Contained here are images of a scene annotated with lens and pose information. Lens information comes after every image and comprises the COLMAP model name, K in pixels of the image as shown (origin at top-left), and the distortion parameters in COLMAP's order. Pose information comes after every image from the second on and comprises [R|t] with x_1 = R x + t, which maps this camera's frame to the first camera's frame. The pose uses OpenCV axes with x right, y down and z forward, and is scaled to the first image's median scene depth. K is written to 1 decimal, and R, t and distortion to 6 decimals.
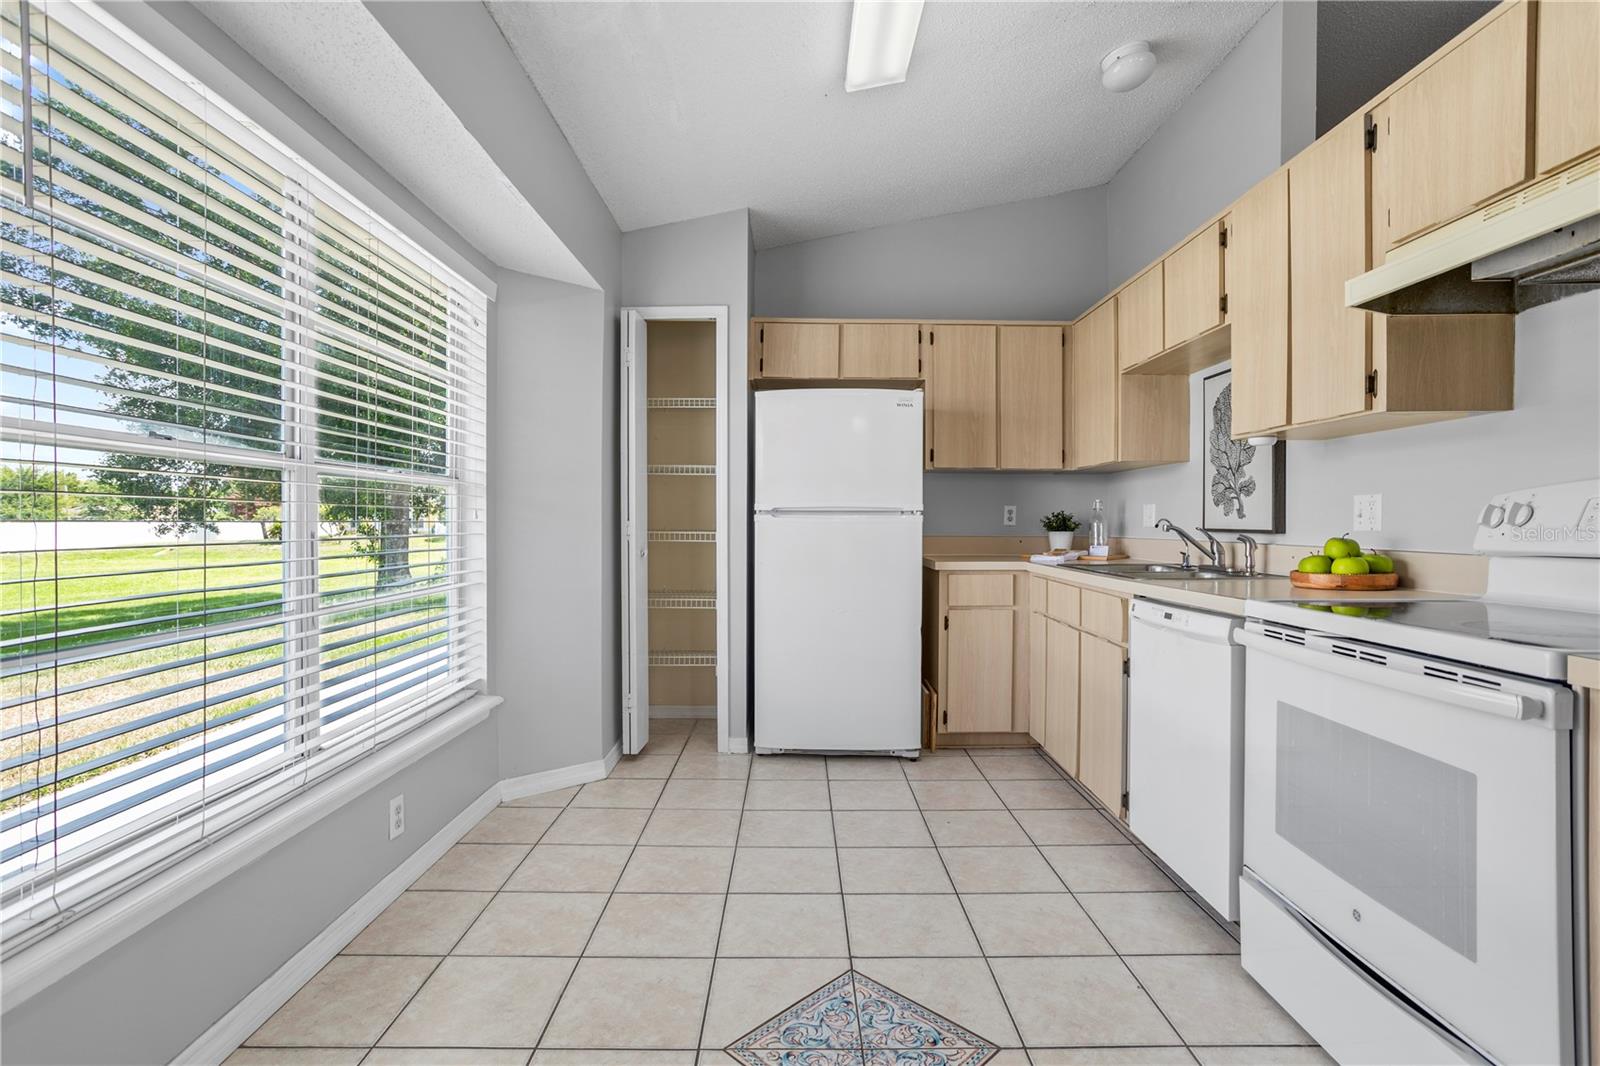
lens RADIAL K [[780.1, 0, 808.2], [0, 780.1, 537.9], [0, 0, 1]] dist [-0.036330, 0.020818]
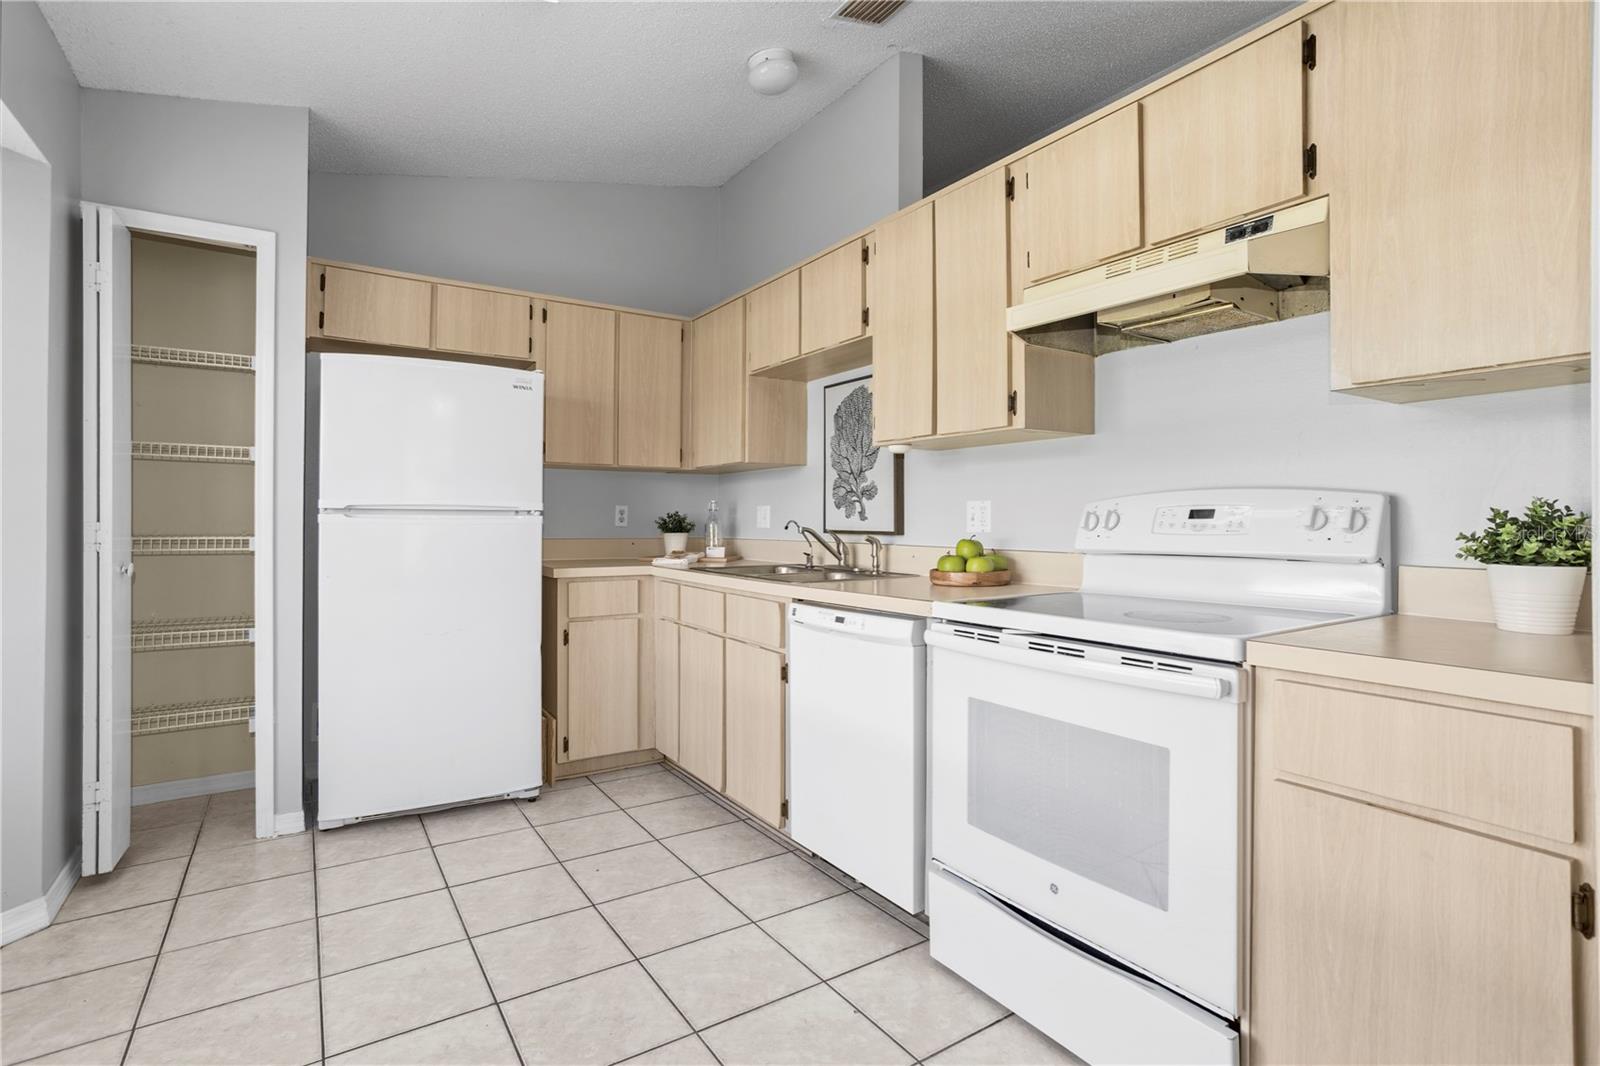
lens RADIAL K [[780.1, 0, 809.4], [0, 780.1, 522.3], [0, 0, 1]] dist [-0.036330, 0.020818]
pose [[0.839283, 0.001111, 0.543693, -0.087971], [0.008483, 0.999849, -0.015139, -0.007205], [-0.543628, 0.017318, 0.839148, 0.132786]]
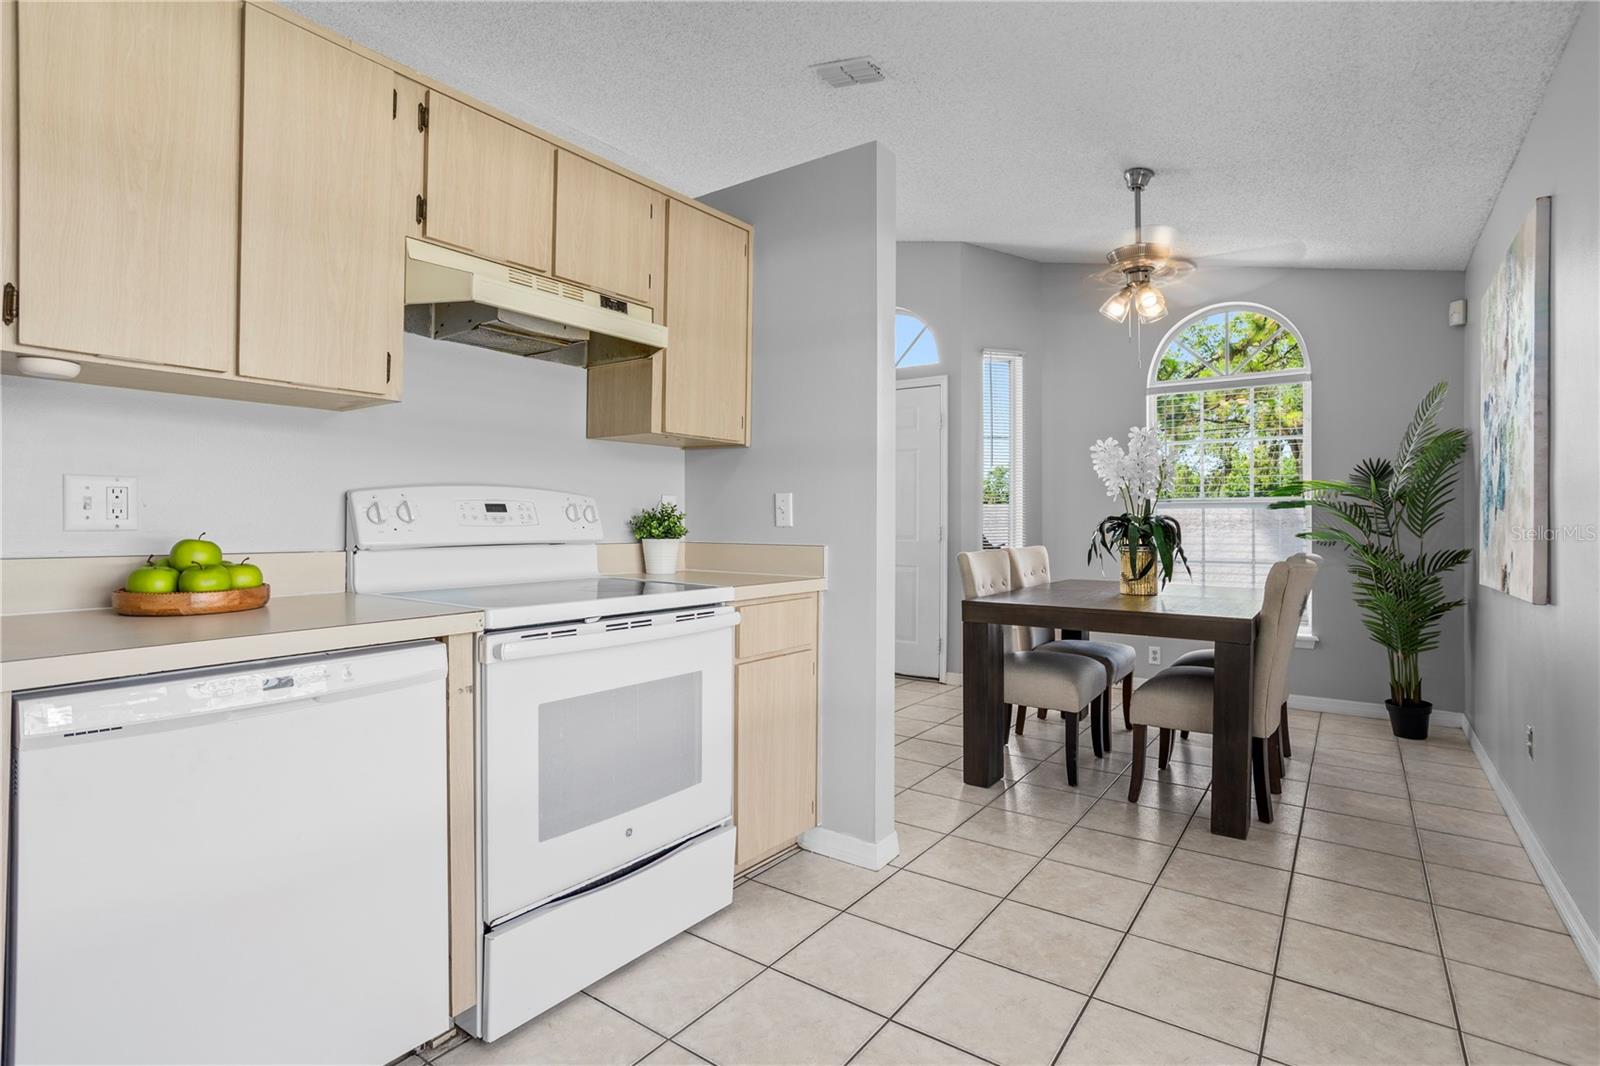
lens RADIAL K [[780.1, 0, 797.9], [0, 780.1, 521.0], [0, 0, 1]] dist [-0.036330, 0.020818]
pose [[-0.794493, -0.005107, 0.607252, -0.139497], [0.006711, 0.999830, 0.017189, -0.019596], [-0.607236, 0.017732, -0.794324, 0.926197]]
